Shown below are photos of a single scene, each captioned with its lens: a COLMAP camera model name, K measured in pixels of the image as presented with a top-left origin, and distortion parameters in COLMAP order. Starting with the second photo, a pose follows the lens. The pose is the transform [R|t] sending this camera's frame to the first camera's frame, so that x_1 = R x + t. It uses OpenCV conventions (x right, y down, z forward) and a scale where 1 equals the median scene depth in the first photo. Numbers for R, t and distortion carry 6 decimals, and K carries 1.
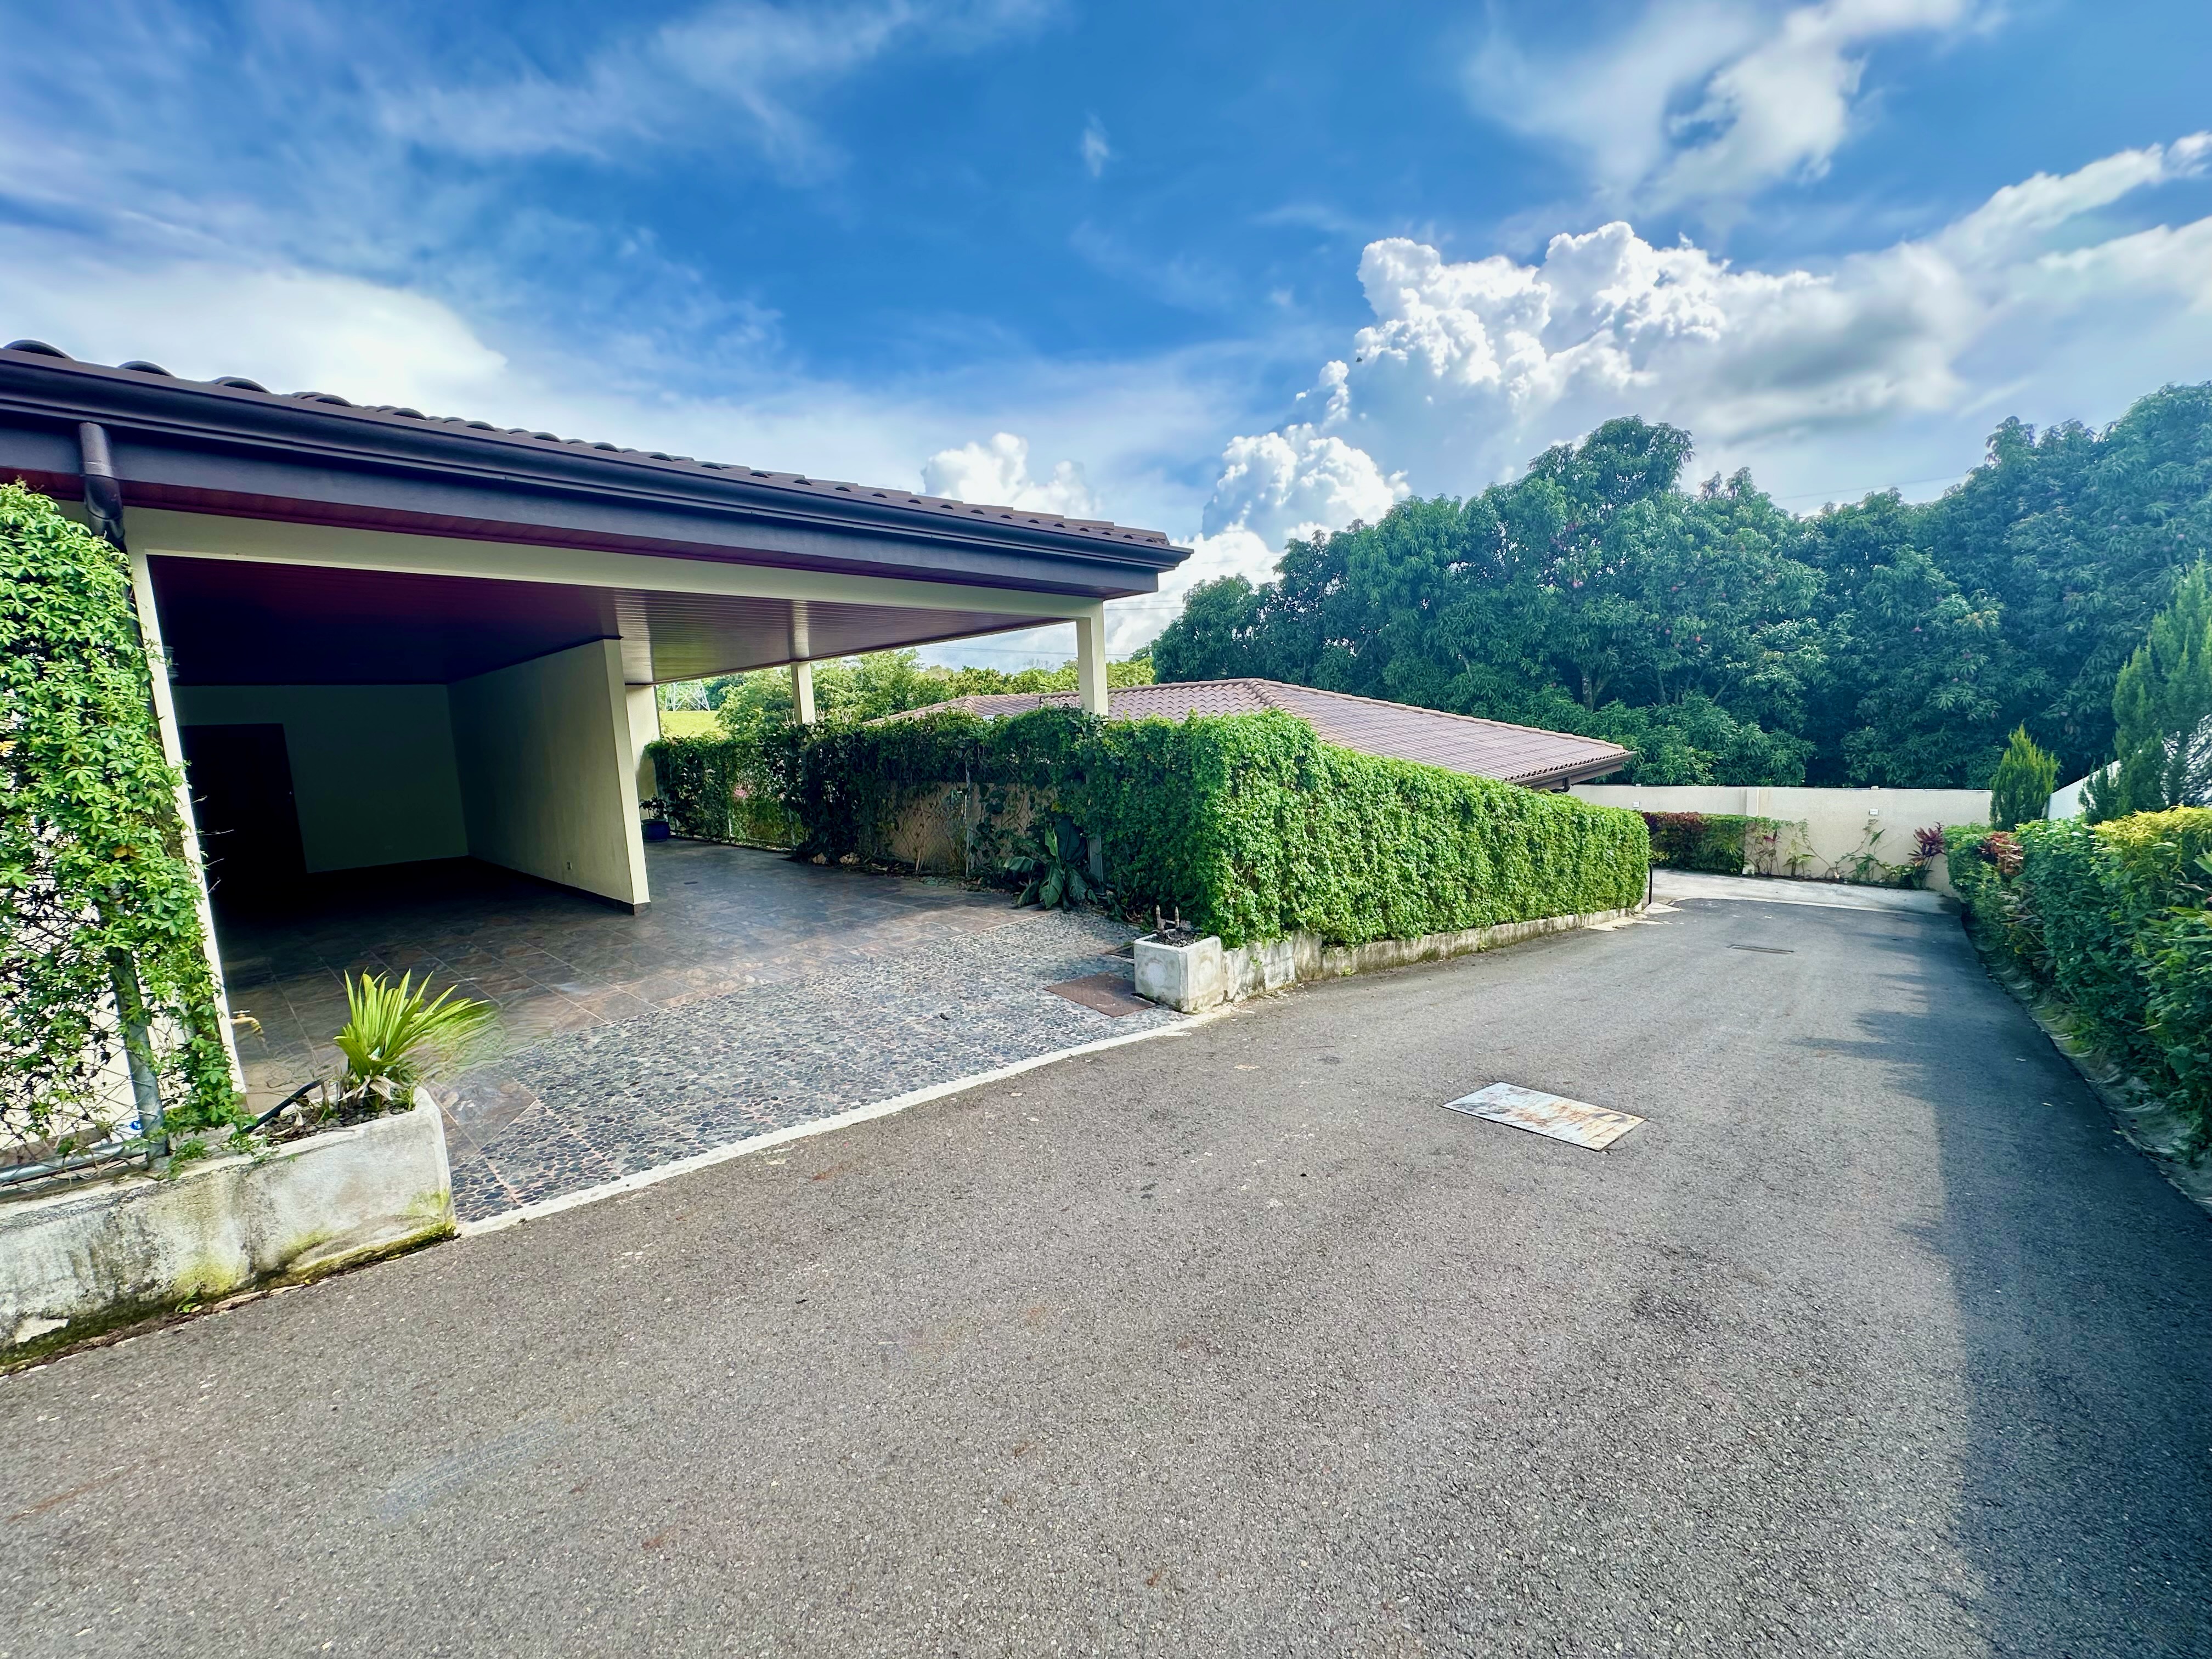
lens RADIAL K [[882.7, 0, 1105.8], [0, 882.7, 821.5], [0, 0, 1]] dist [-0.003436, 0.001202]
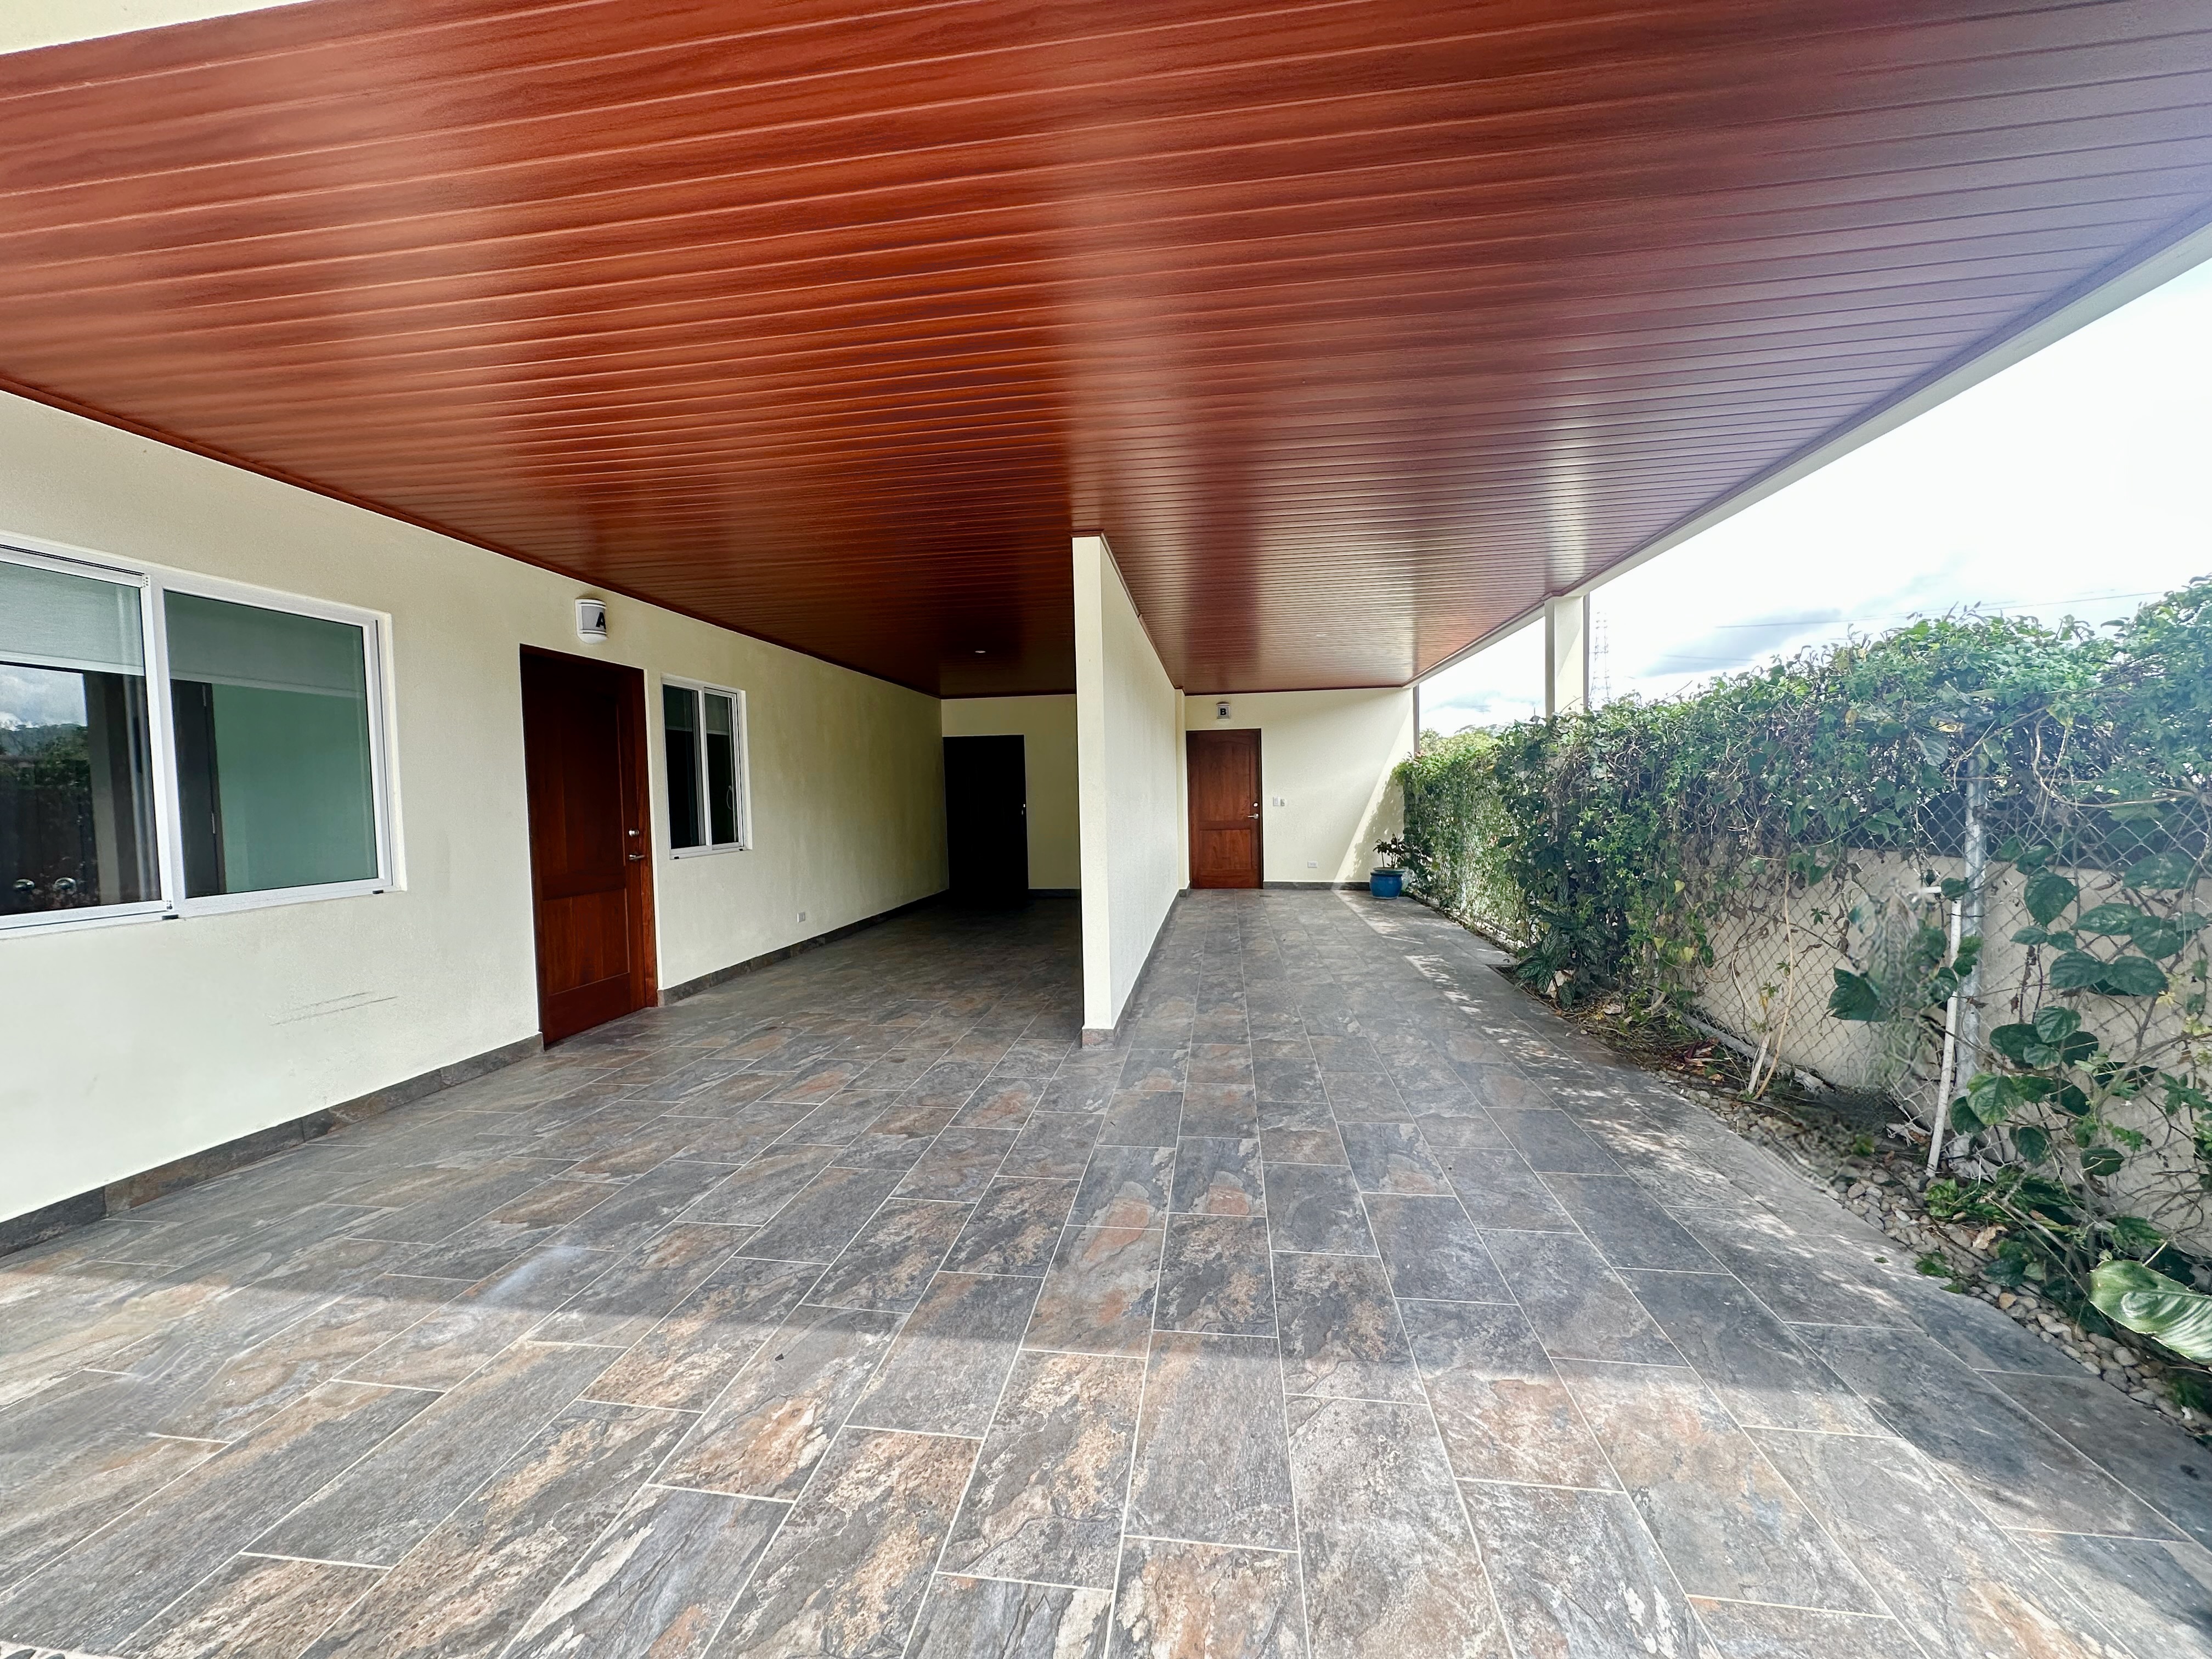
lens RADIAL K [[882.7, 0, 1102.9], [0, 882.7, 828.7], [0, 0, 1]] dist [-0.003436, 0.001202]
pose [[0.572656, 0.064386, -0.817264, -0.059824], [-0.098079, 0.995132, 0.009675, -0.020657], [0.813908, 0.074616, 0.576183, 0.427005]]
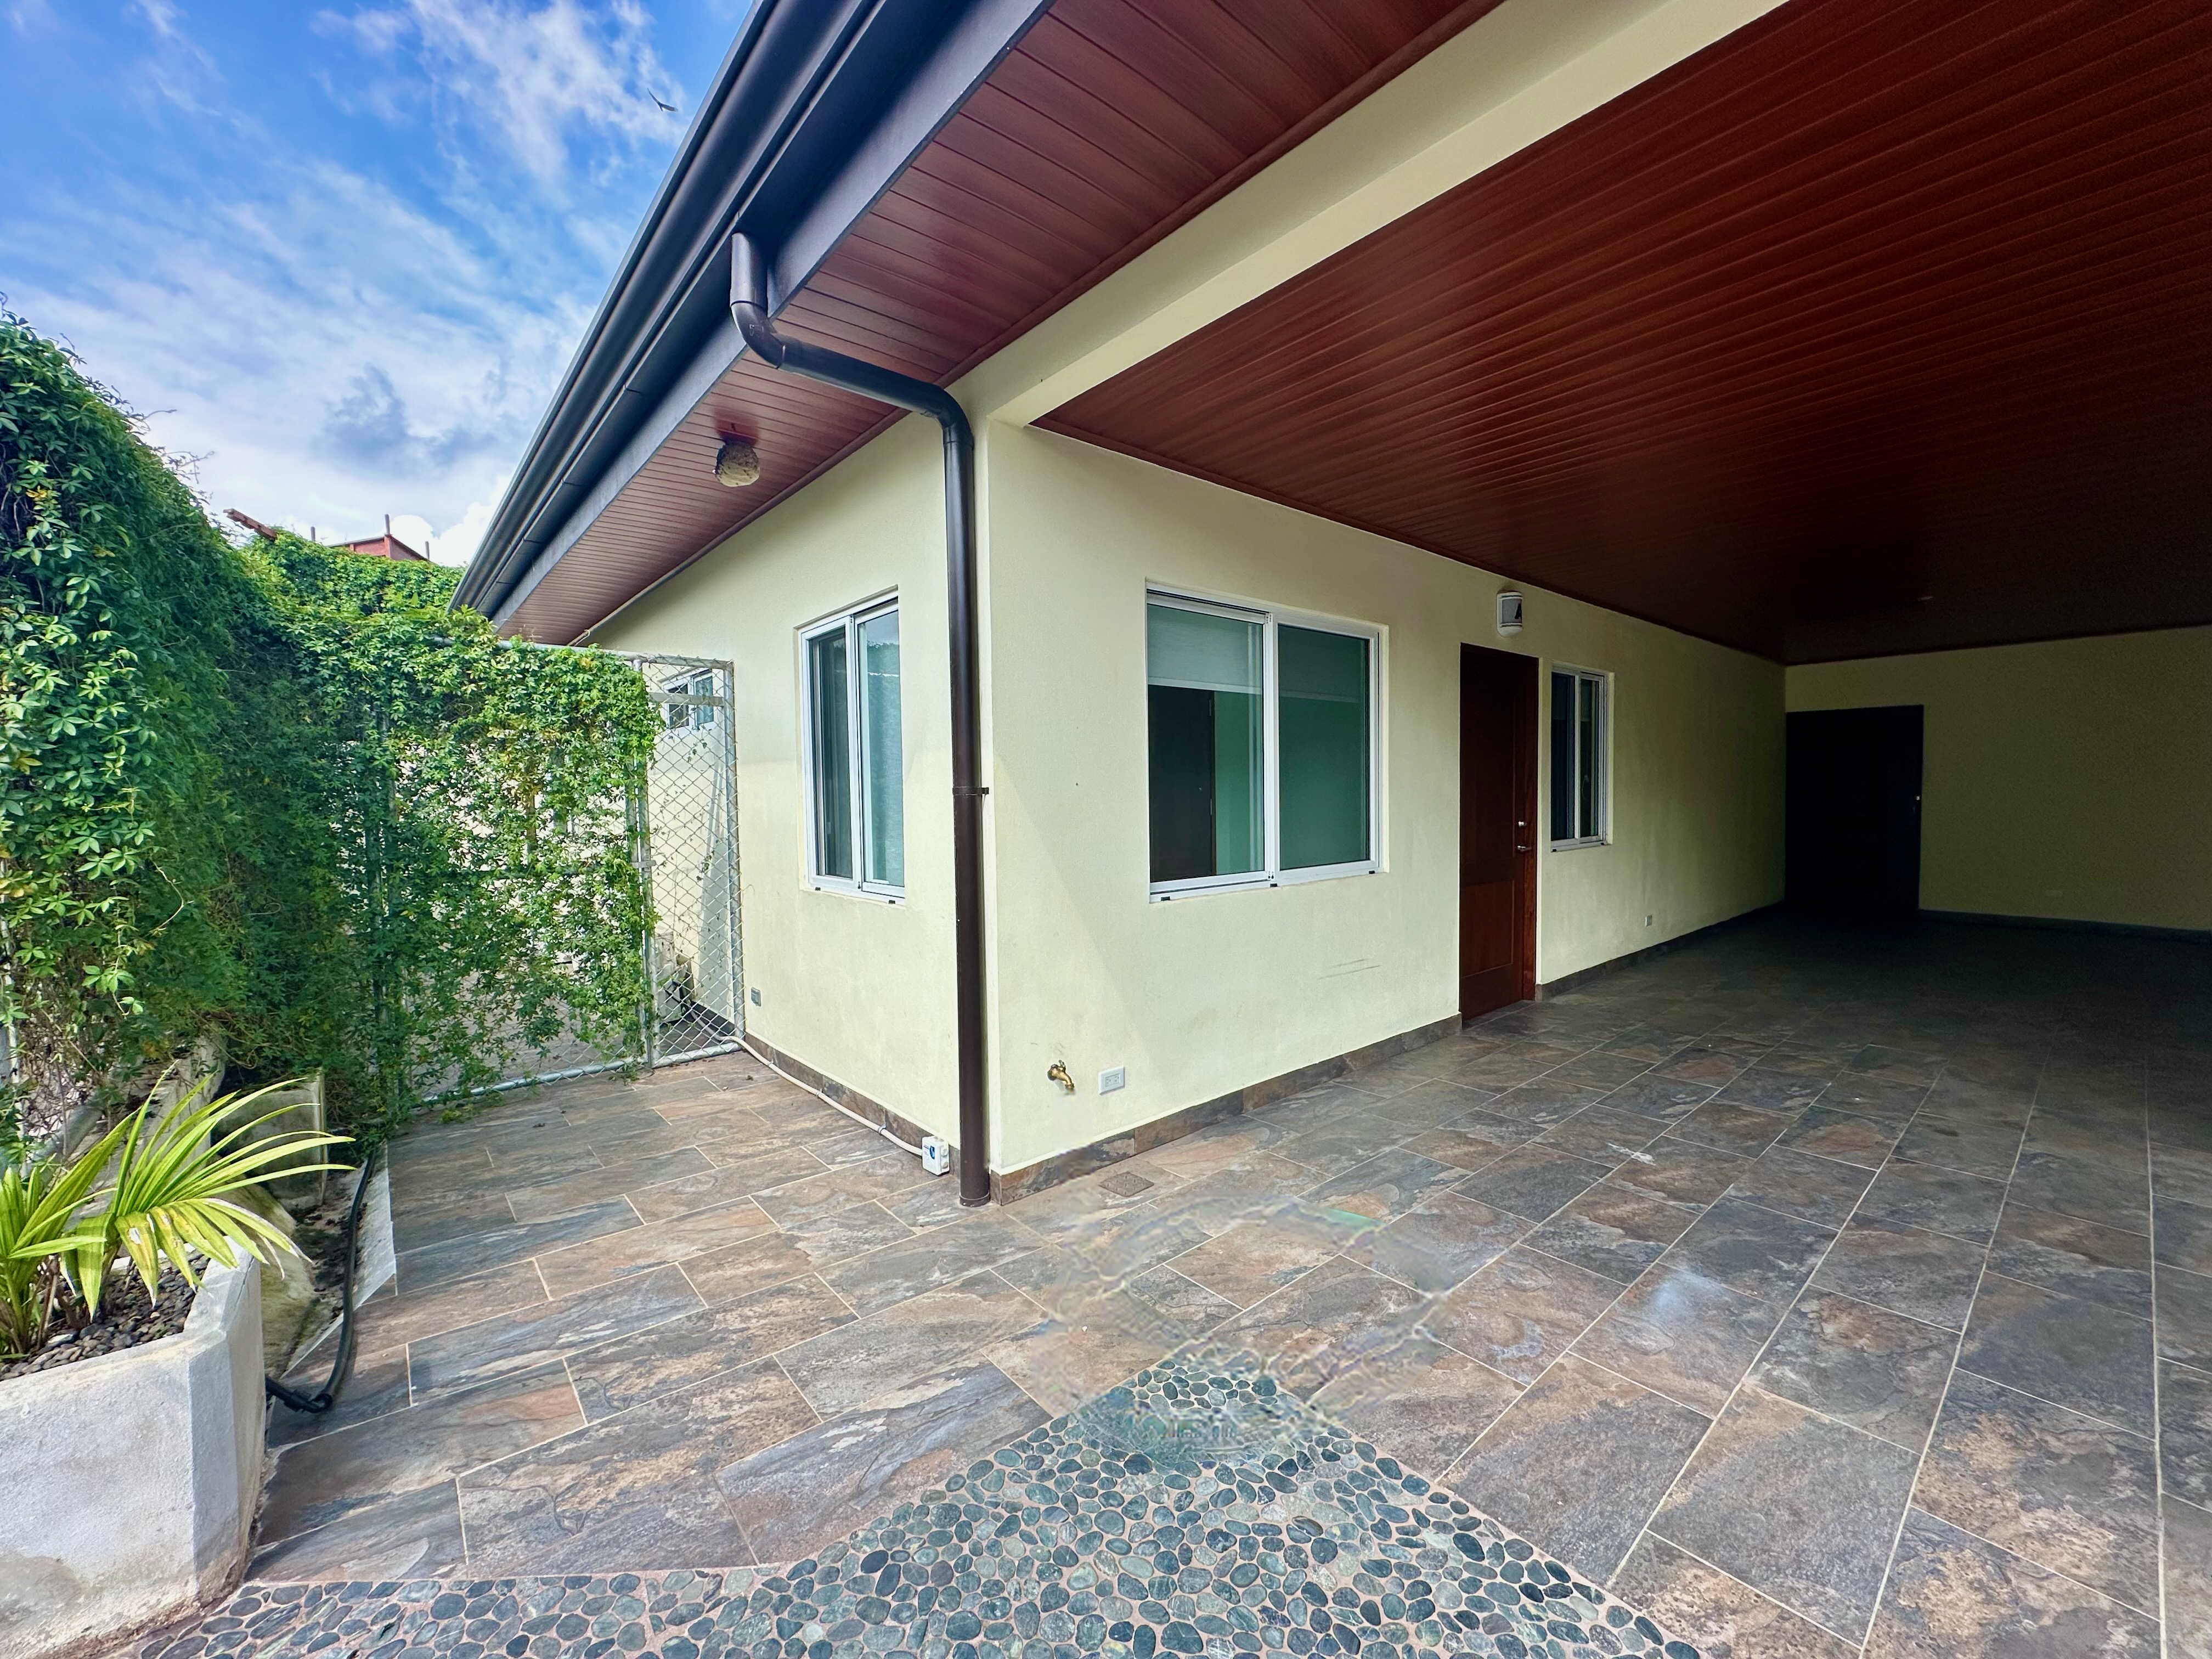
lens RADIAL K [[882.7, 0, 1110.7], [0, 882.7, 834.8], [0, 0, 1]] dist [-0.003436, 0.001202]
pose [[-0.113010, 0.095696, -0.988975, -0.094393], [-0.094611, 0.989792, 0.106586, -0.013885], [0.989079, 0.105613, -0.102803, 0.339737]]
